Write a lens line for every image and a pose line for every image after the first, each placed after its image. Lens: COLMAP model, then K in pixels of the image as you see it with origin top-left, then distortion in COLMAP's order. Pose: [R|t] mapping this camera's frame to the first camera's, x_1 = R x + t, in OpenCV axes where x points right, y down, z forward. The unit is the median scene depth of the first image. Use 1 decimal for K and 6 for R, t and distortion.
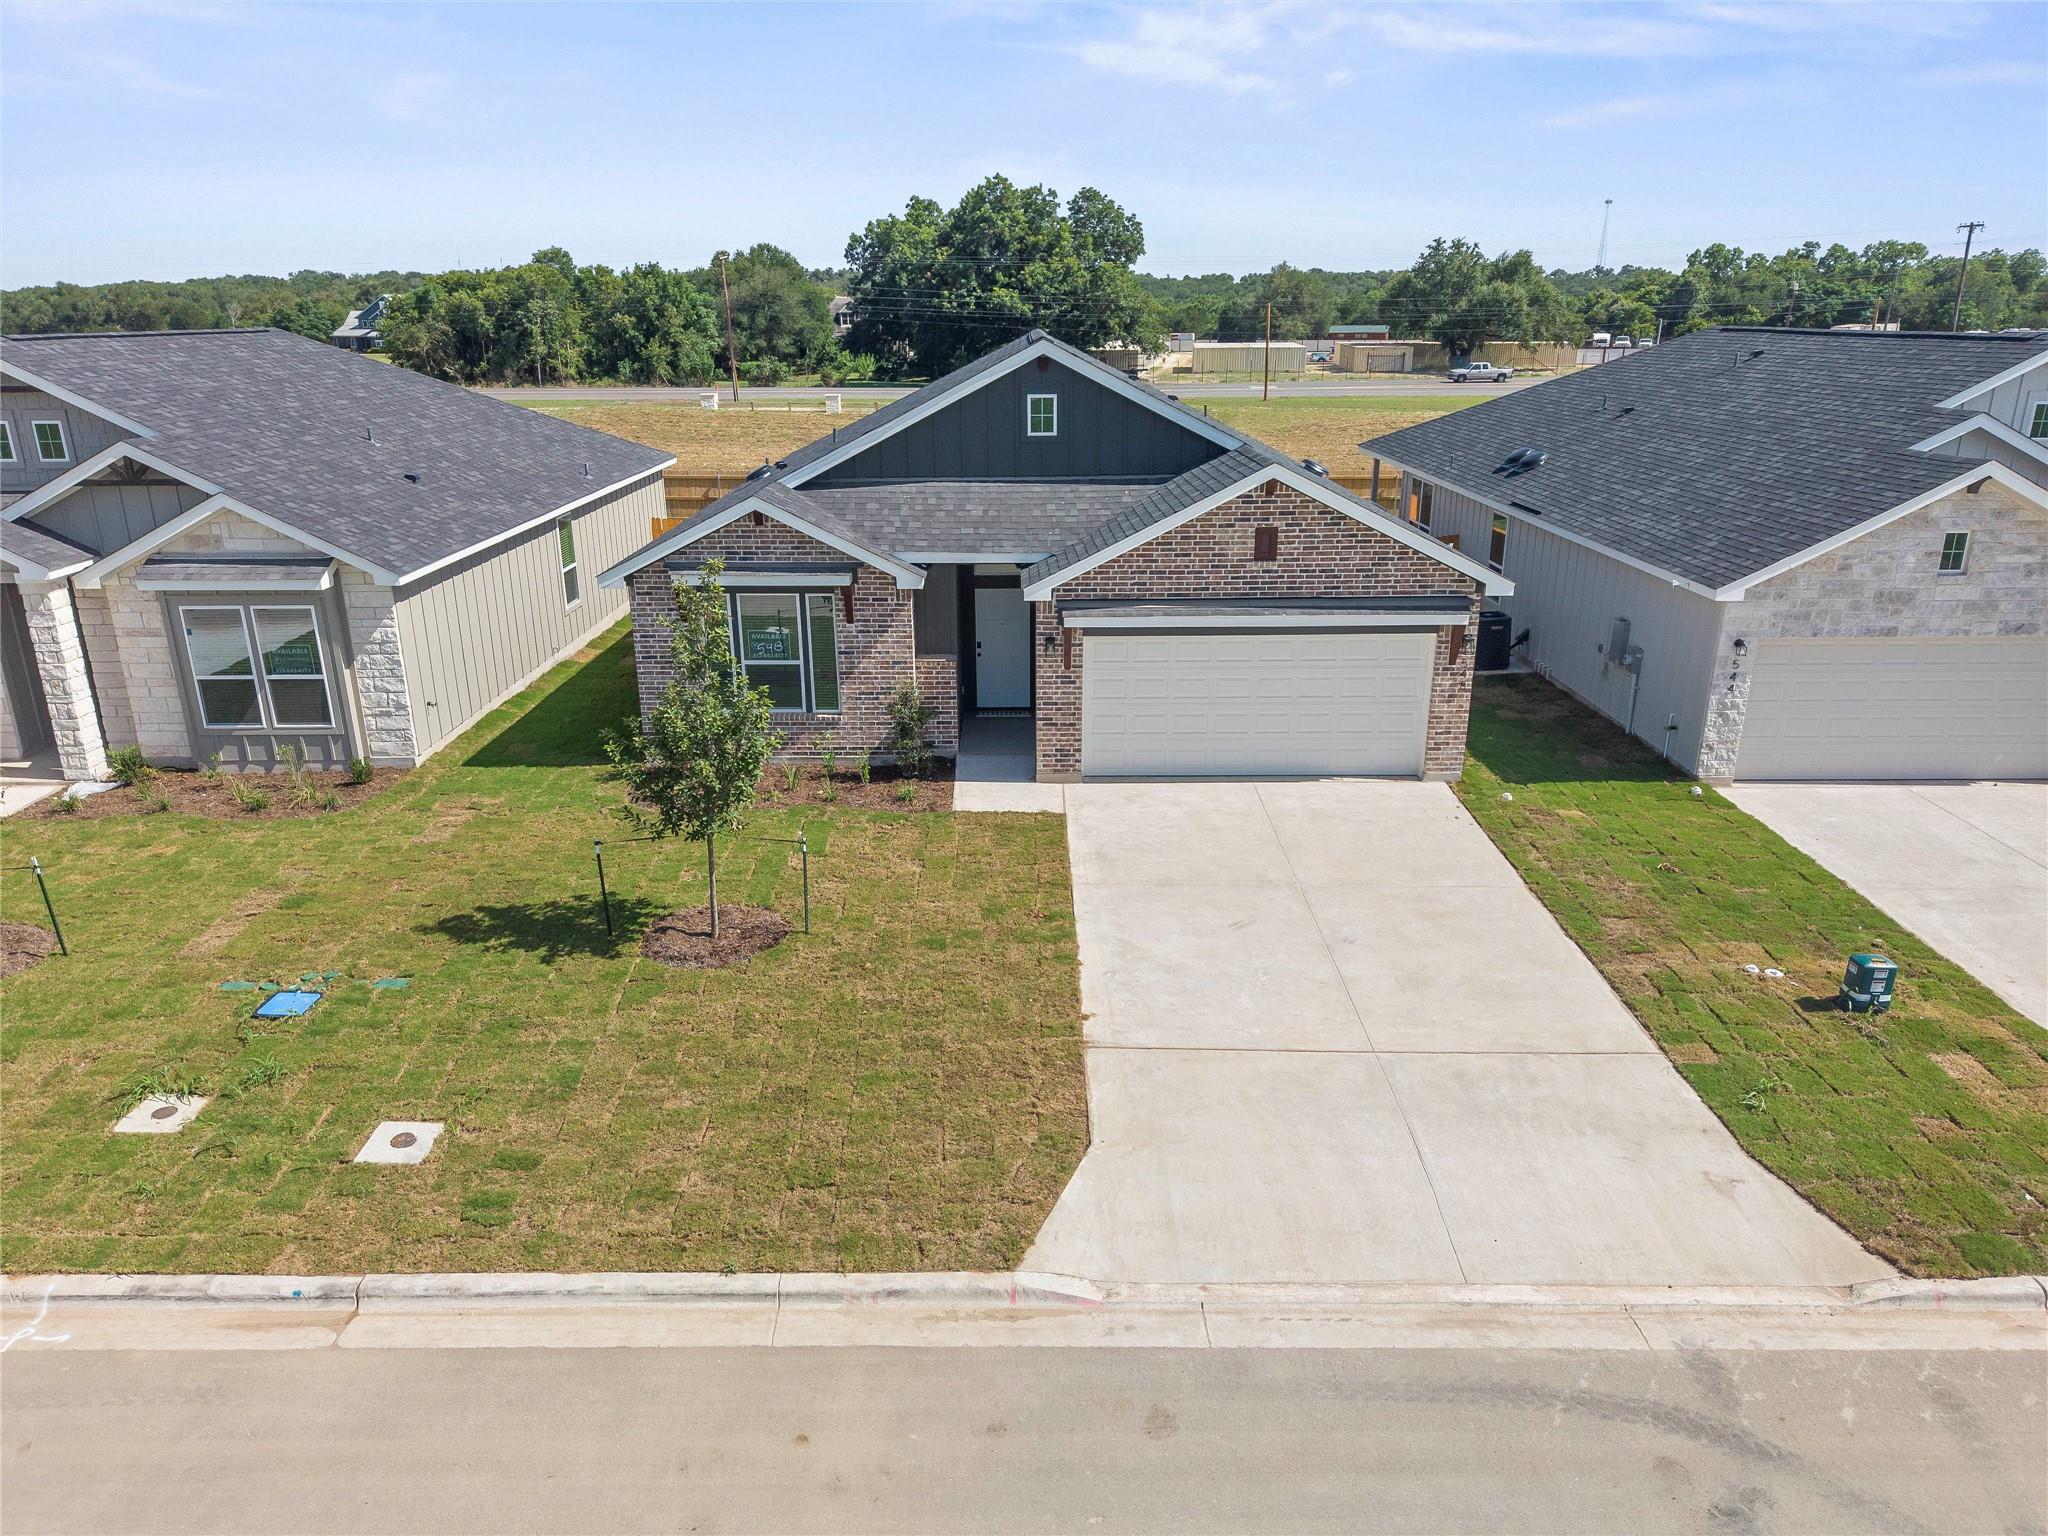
lens RADIAL K [[1374.5, 0, 1023.8], [0, 1374.5, 772.6], [0, 0, 1]] dist [0.032200, -0.028557]
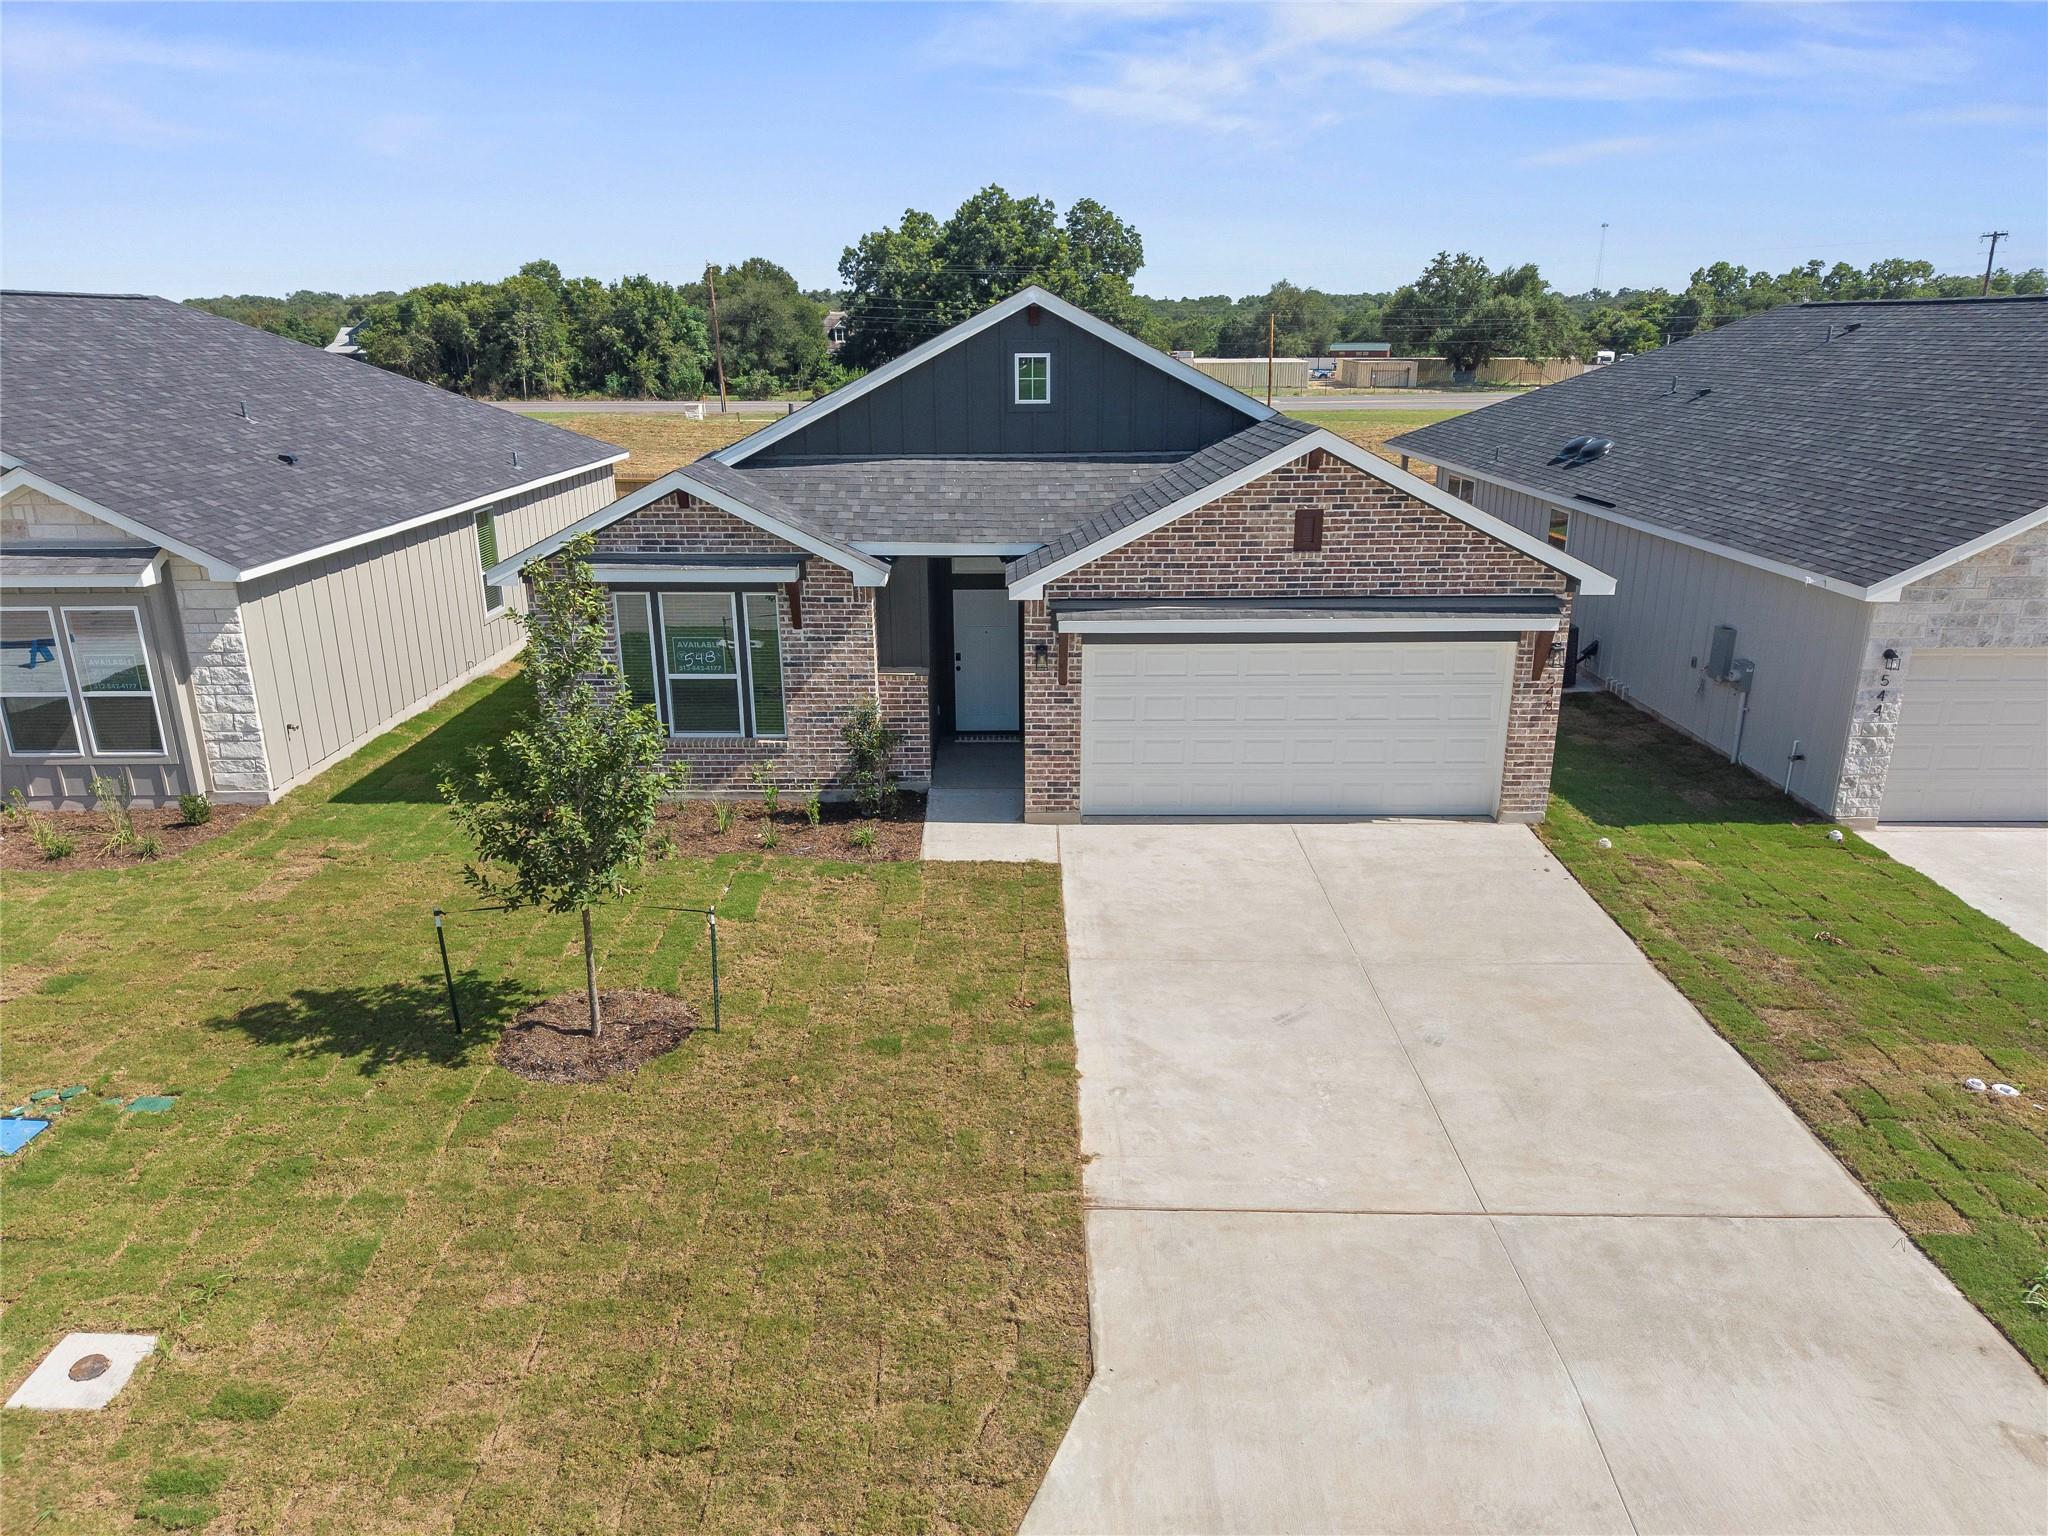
lens RADIAL K [[1374.5, 0, 1024.0], [0, 1374.5, 772.4], [0, 0, 1]] dist [0.032200, -0.028557]
pose [[0.999998, 0.001019, 0.001777, 0.006027], [-0.000991, 0.999882, -0.015352, -0.008949], [-0.001793, 0.015351, 0.999881, 0.150971]]
